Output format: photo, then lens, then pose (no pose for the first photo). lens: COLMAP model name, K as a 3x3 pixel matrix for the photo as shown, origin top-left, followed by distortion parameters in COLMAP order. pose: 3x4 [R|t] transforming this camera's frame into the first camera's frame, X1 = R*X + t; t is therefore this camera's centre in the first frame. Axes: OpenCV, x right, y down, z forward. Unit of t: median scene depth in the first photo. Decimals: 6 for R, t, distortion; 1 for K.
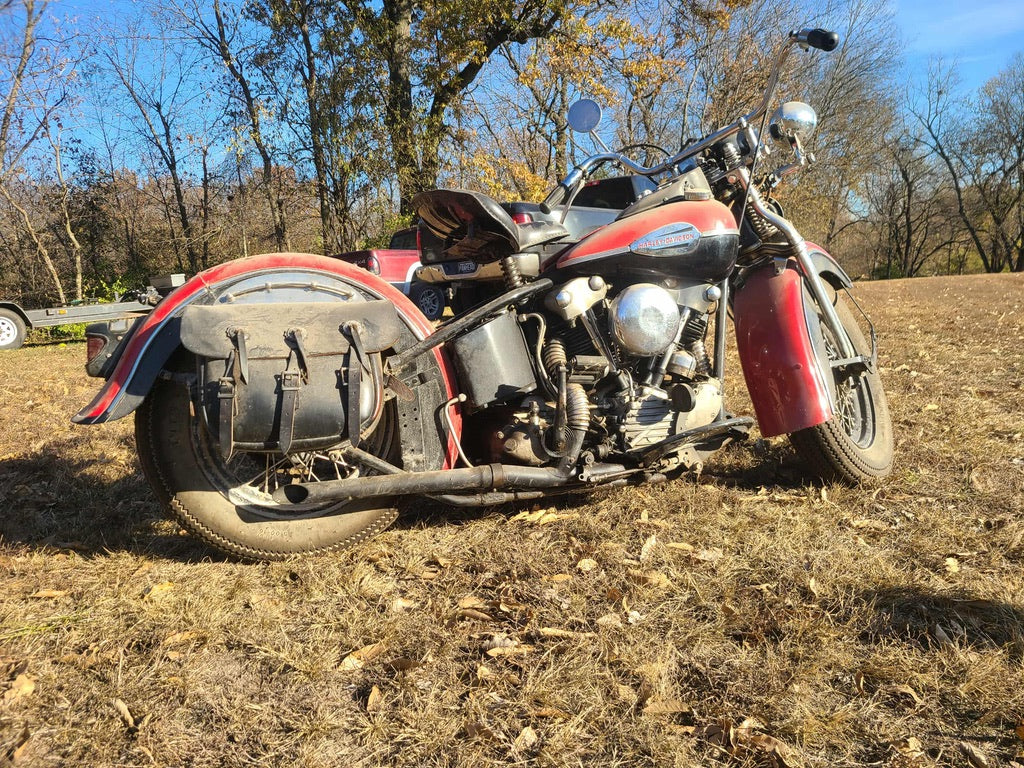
lens RADIAL K [[772.5, 0, 512.7], [0, 772.5, 390.4], [0, 0, 1]] dist [0.045404, -0.027134]
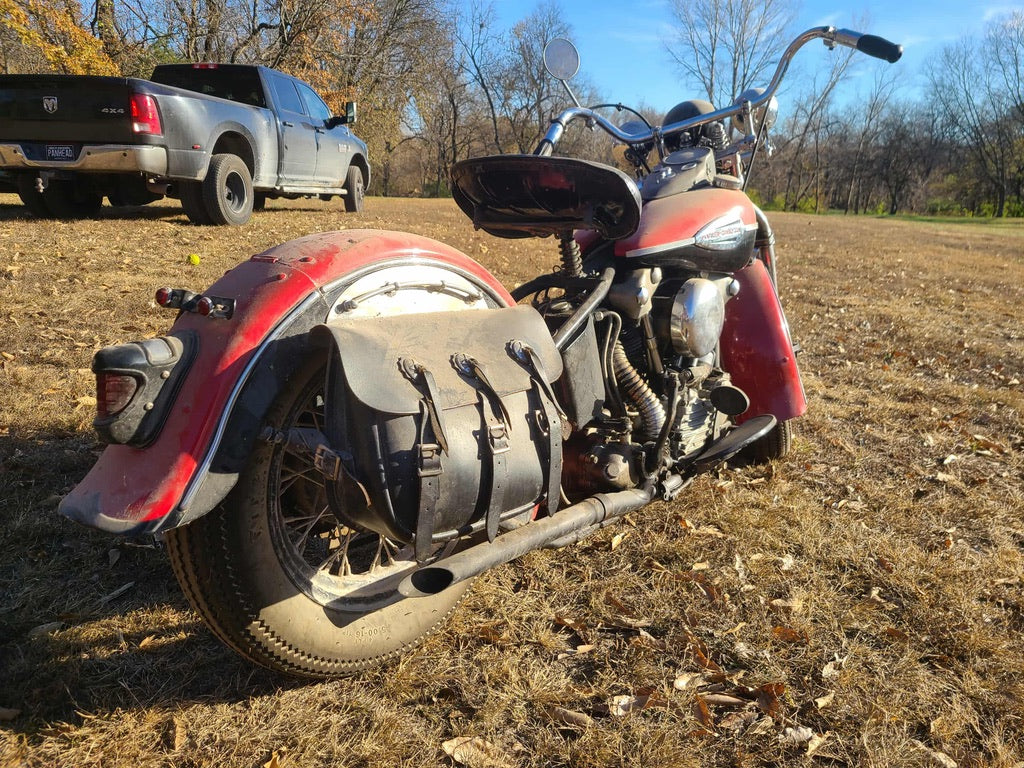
lens RADIAL K [[772.5, 0, 513.2], [0, 772.5, 385.0], [0, 0, 1]] dist [0.045404, -0.027134]
pose [[0.847408, -0.044145, 0.529104, -0.509994], [-0.017801, 0.993615, 0.111410, -0.110251], [-0.530644, -0.103828, 0.841211, 0.325686]]
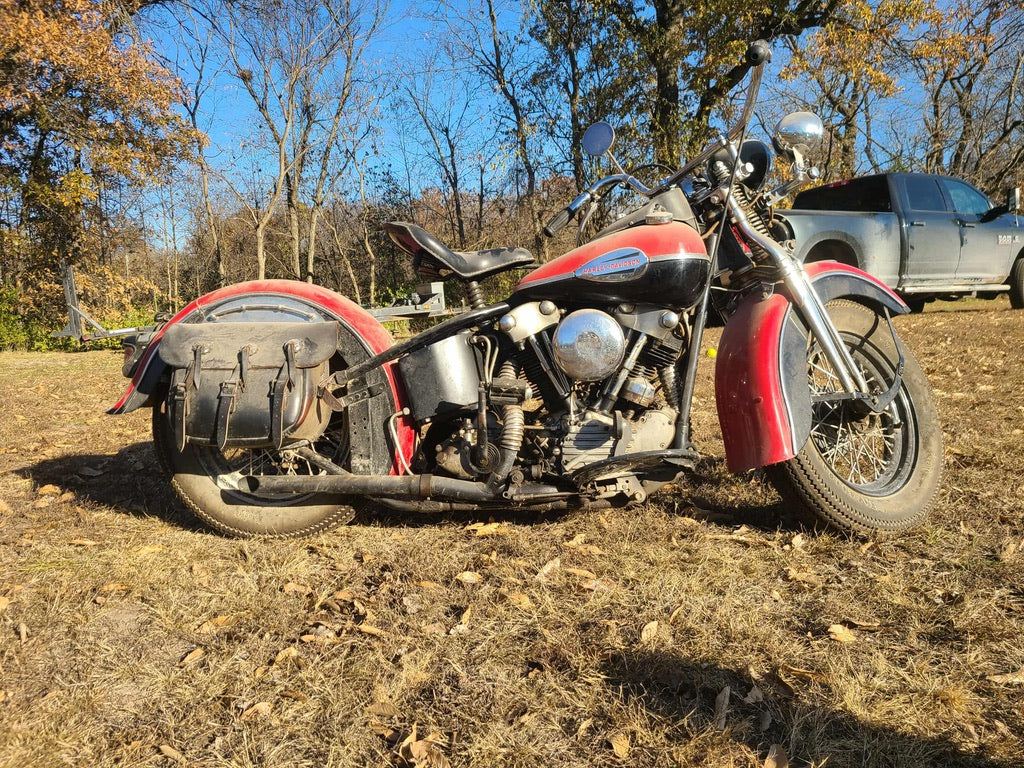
lens RADIAL K [[772.5, 0, 504.0], [0, 772.5, 391.7], [0, 0, 1]] dist [0.045404, -0.027134]
pose [[0.933549, 0.053042, -0.354504, 0.425106], [-0.054928, 0.998479, 0.004747, -0.029278], [0.354217, 0.015041, 0.935042, 0.023985]]
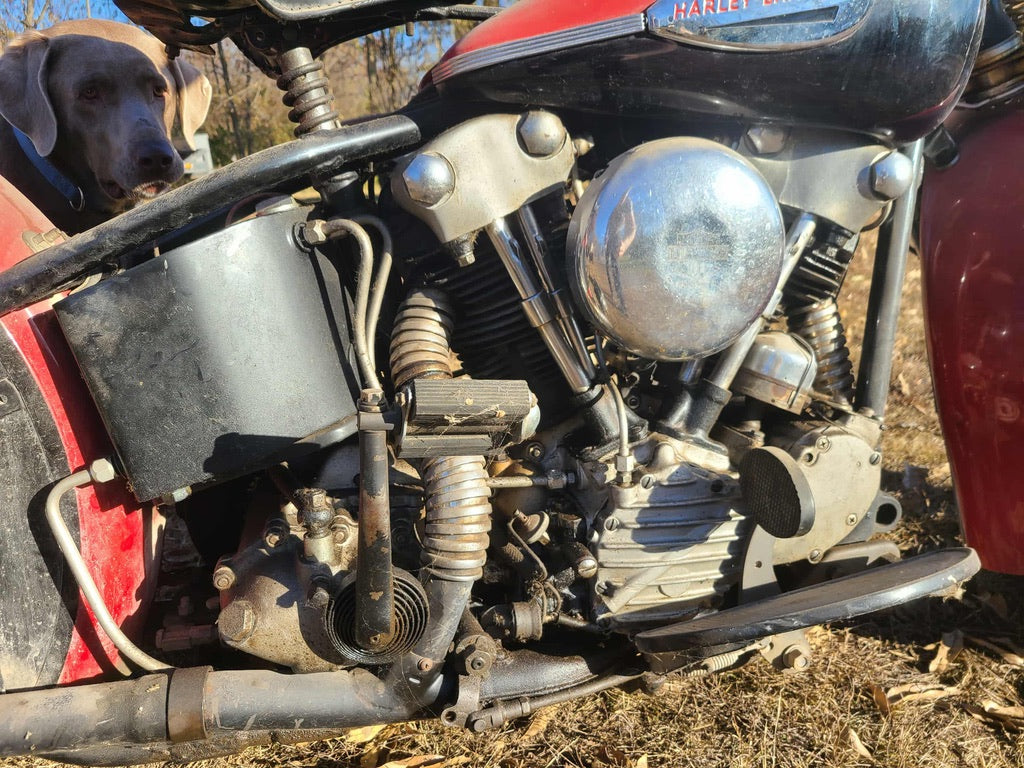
lens RADIAL K [[772.5, 0, 500.0], [0, 772.5, 387.5], [0, 0, 1]] dist [0.045404, -0.027134]
pose [[0.994423, 0.054964, -0.090016, 0.127101], [-0.040636, 0.987249, 0.153907, -0.080822], [0.097327, -0.149391, 0.983977, 0.650213]]
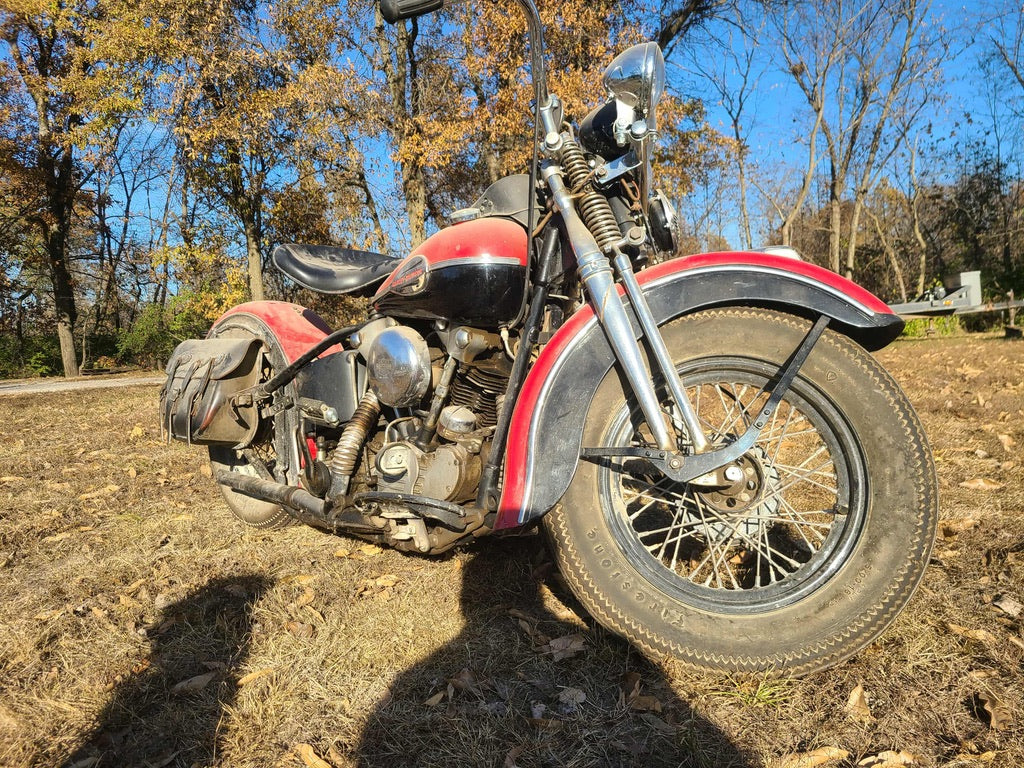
lens RADIAL K [[772.5, 0, 504.1], [0, 772.5, 392.0], [0, 0, 1]] dist [0.045404, -0.027134]
pose [[0.461870, 0.093392, -0.882017, 1.018878], [-0.086396, 0.994449, 0.060055, -0.125479], [0.882730, 0.048465, 0.467375, 0.686278]]
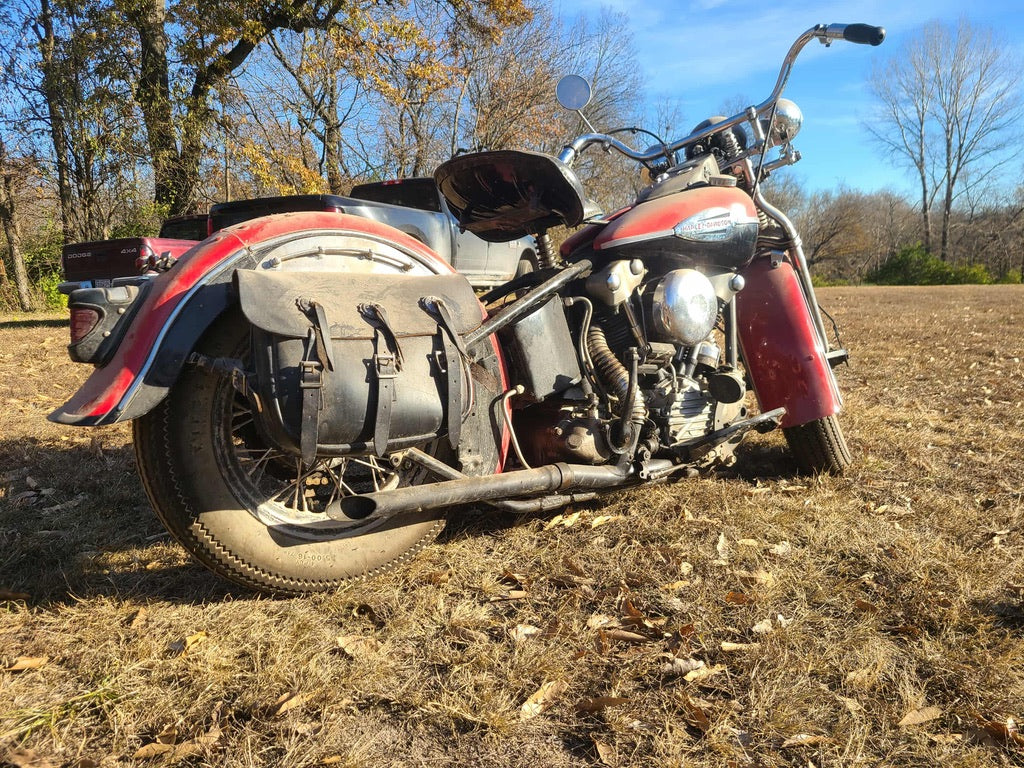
lens RADIAL K [[772.5, 0, 504.1], [0, 772.5, 389.5], [0, 0, 1]] dist [0.045404, -0.027134]
pose [[0.956011, -0.006324, 0.293263, -0.321704], [0.008574, 0.999943, -0.006387, 0.014206], [-0.293206, 0.008620, 0.956010, 0.154543]]
